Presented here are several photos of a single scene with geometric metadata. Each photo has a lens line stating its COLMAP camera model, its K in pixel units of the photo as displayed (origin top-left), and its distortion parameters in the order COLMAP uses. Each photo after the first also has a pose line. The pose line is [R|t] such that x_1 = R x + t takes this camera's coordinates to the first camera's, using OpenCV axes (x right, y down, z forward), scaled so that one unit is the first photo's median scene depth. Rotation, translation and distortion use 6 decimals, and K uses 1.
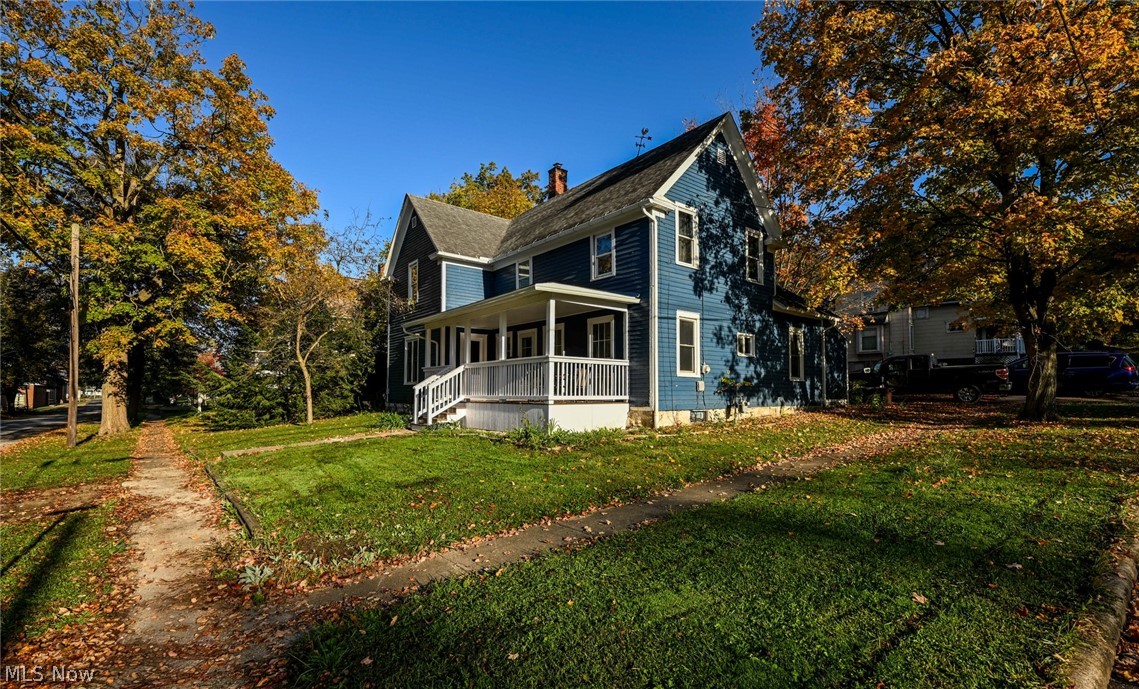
lens RADIAL K [[510.7, 0, 574.4], [0, 510.7, 371.0], [0, 0, 1]] dist [0.001176, 0.000021]
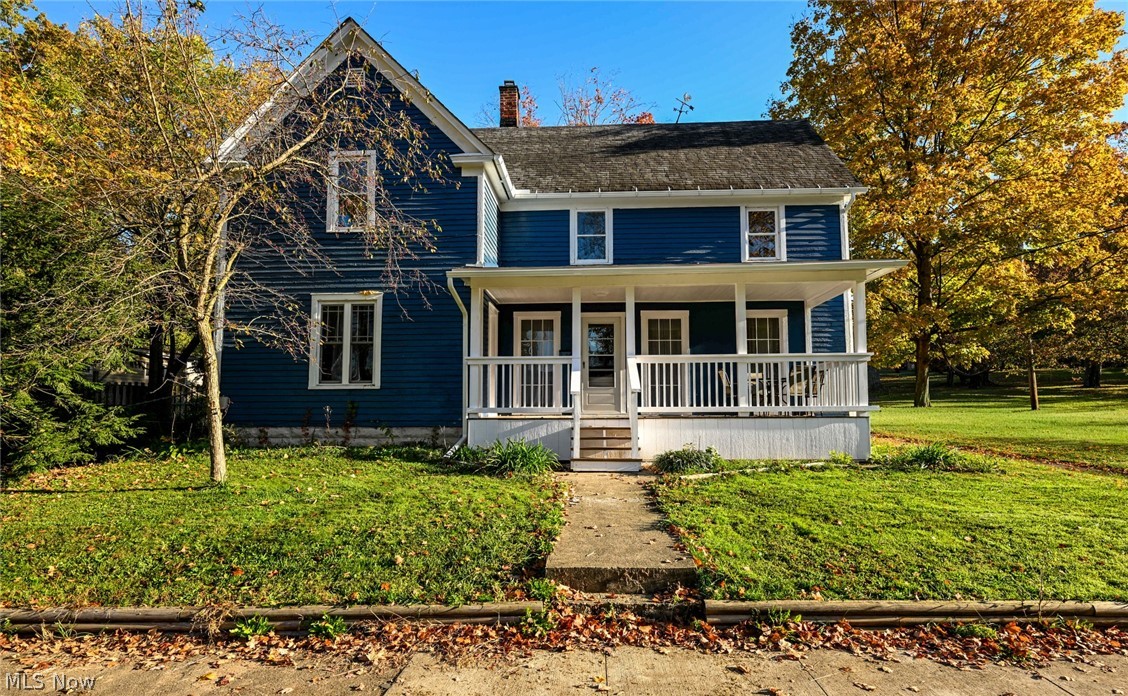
lens RADIAL K [[566.8, 0, 581.8], [0, 566.8, 376.9], [0, 0, 1]] dist [-0.010776, -0.000132]
pose [[0.669068, 0.044453, 0.741871, -0.654272], [-0.027587, 0.999007, -0.034982, 0.031721], [-0.742689, 0.002939, 0.669630, 0.505375]]
